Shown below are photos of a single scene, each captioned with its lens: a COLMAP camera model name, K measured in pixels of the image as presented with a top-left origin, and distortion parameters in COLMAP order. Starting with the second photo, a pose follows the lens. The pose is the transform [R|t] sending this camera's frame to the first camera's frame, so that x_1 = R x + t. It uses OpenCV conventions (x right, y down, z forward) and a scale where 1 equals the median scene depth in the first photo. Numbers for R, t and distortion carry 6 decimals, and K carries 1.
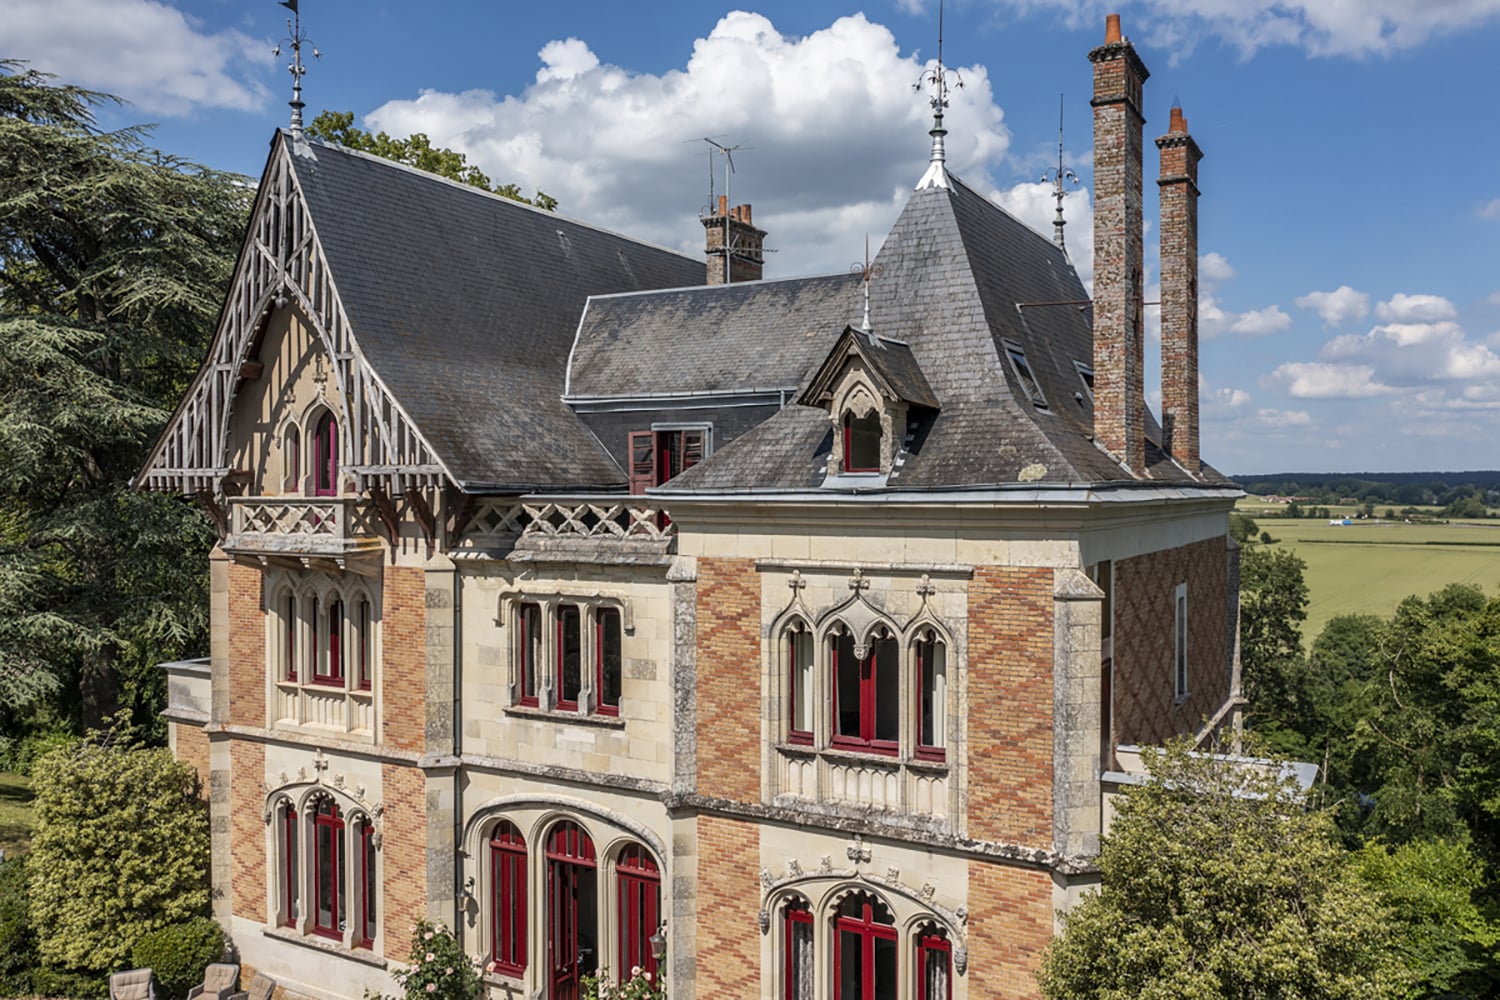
lens RADIAL K [[1196.4, 0, 734.5], [0, 1196.4, 488.6], [0, 0, 1]] dist [-0.028247, 0.028809]
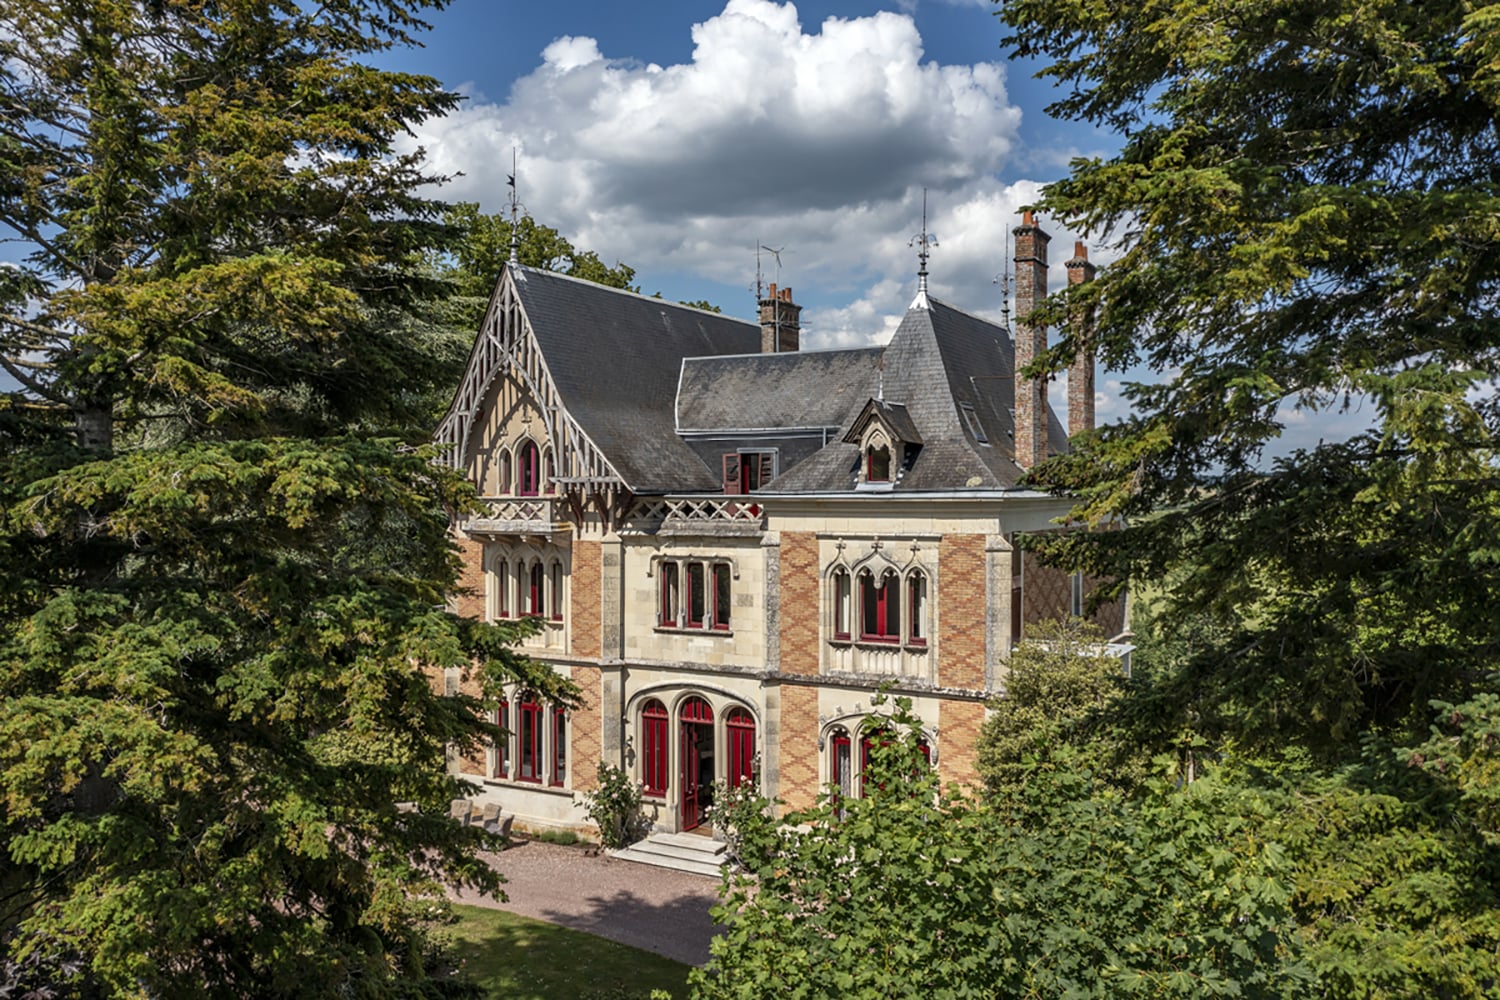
lens RADIAL K [[1196.4, 0, 754.2], [0, 1196.4, 506.7], [0, 0, 1]] dist [-0.028247, 0.028809]
pose [[0.999725, -0.002375, 0.023339, -0.095950], [0.002061, 0.999907, 0.013457, -0.000449], [-0.023369, -0.013405, 0.999637, -0.613772]]
